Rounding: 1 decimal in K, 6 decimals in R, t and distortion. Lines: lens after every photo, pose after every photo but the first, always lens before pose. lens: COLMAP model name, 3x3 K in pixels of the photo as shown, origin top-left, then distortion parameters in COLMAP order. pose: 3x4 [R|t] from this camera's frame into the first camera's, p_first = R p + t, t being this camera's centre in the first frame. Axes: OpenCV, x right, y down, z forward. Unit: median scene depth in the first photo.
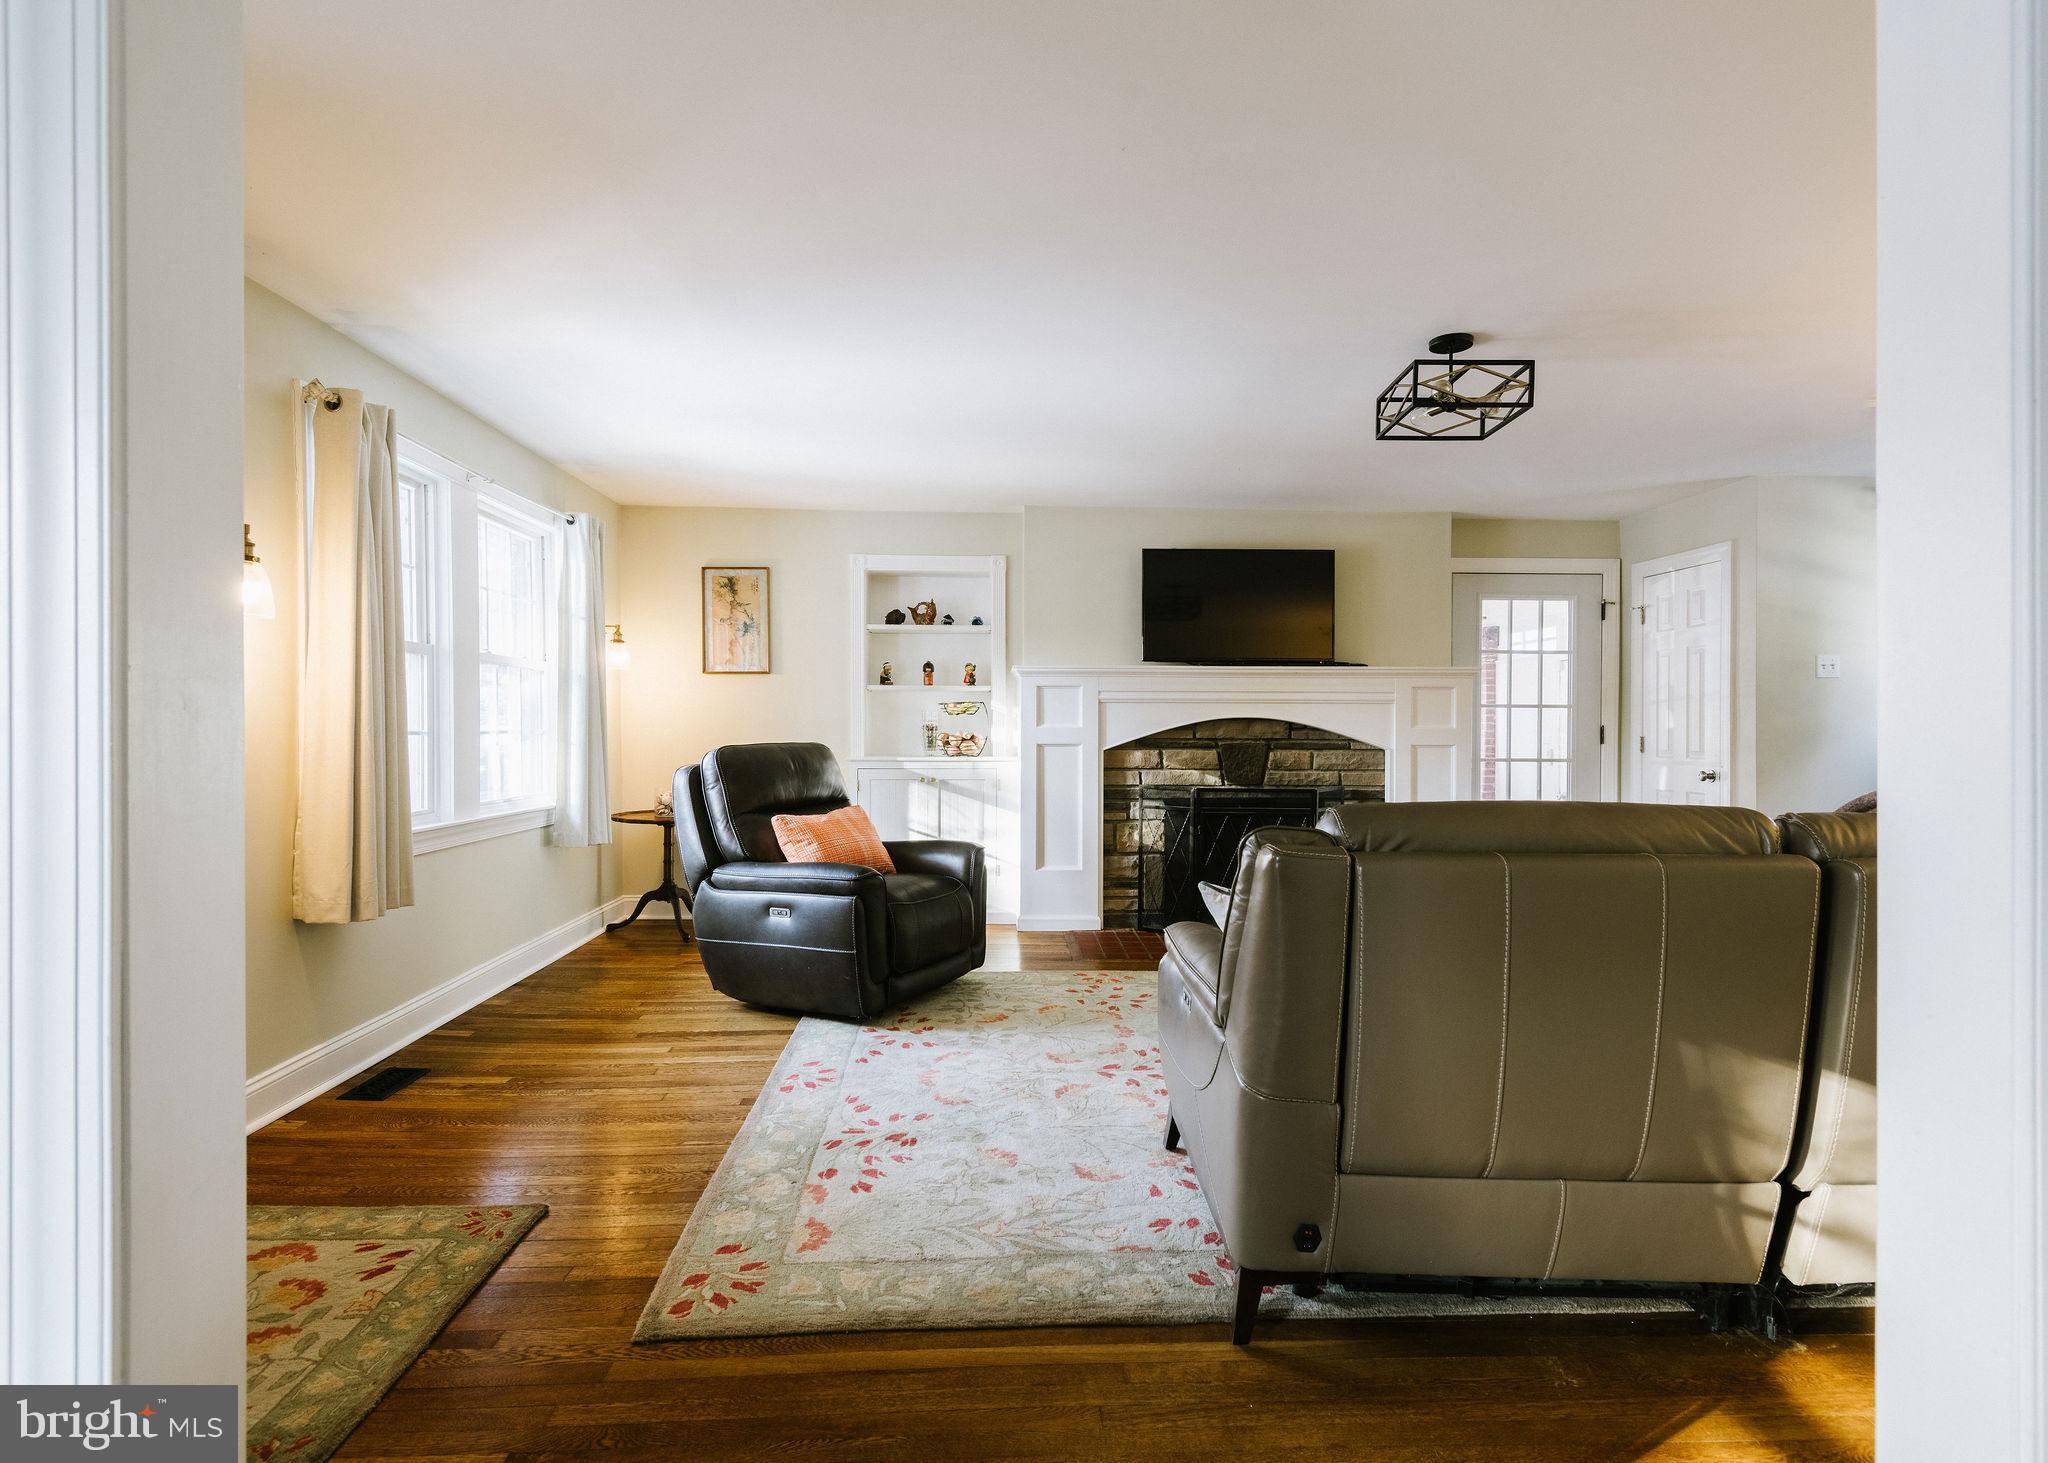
lens RADIAL K [[1029.3, 0, 1043.2], [0, 1029.3, 749.3], [0, 0, 1]] dist [0.046637, -0.000510]
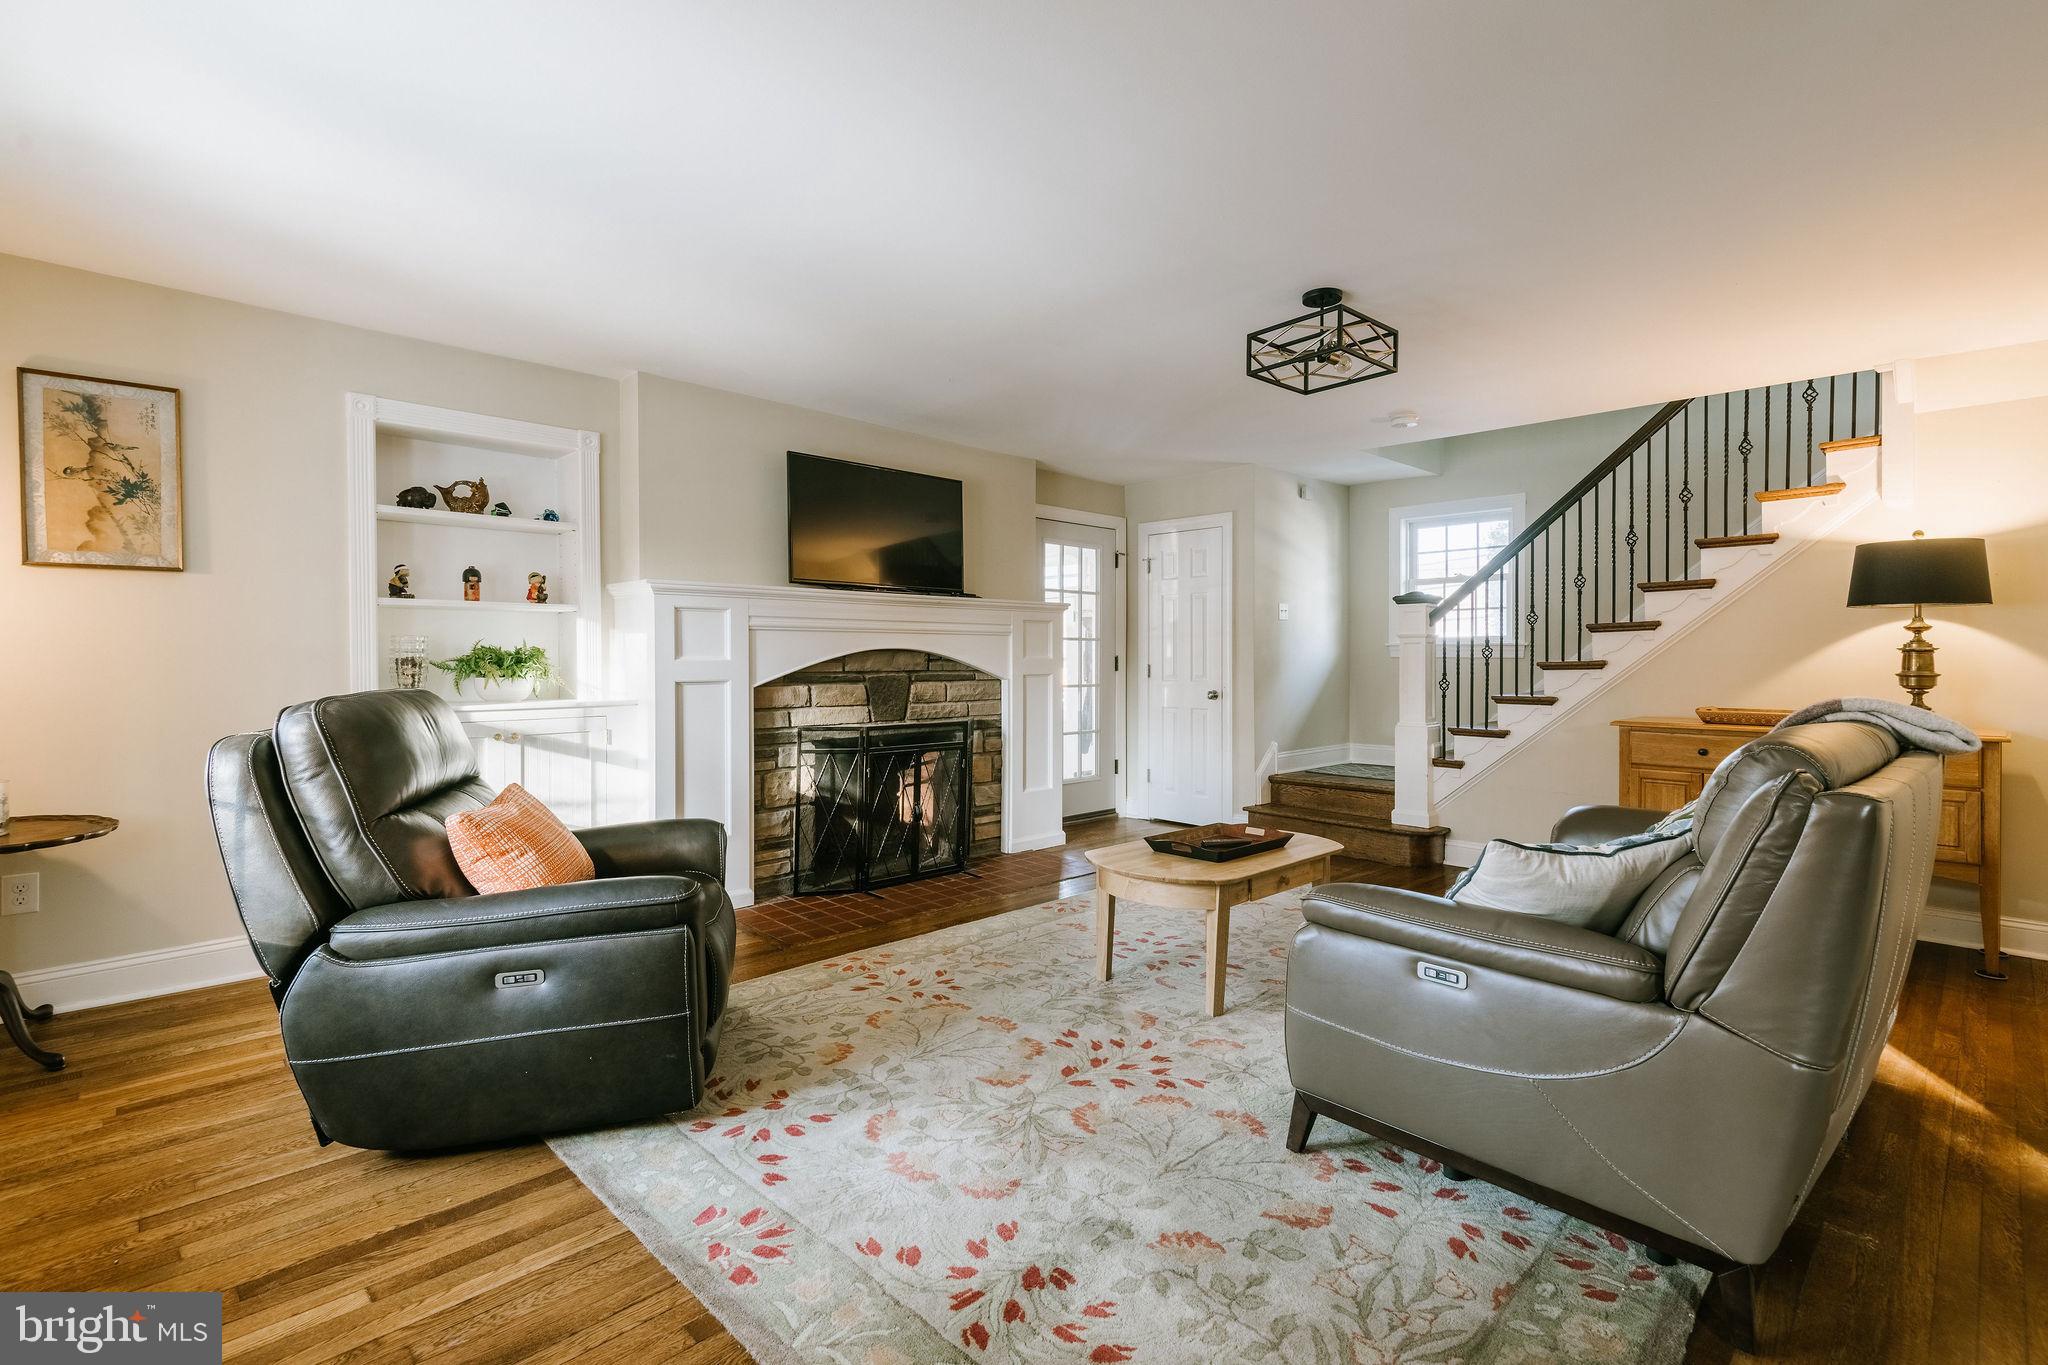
lens RADIAL K [[937.5, 0, 1029.5], [0, 937.5, 683.3], [0, 0, 1]] dist [0.011004, -0.004017]
pose [[0.736016, -0.023179, 0.676568, -0.288652], [0.017352, 0.999731, 0.015374, -0.010153], [-0.676742, 0.000424, 0.736220, 0.294405]]
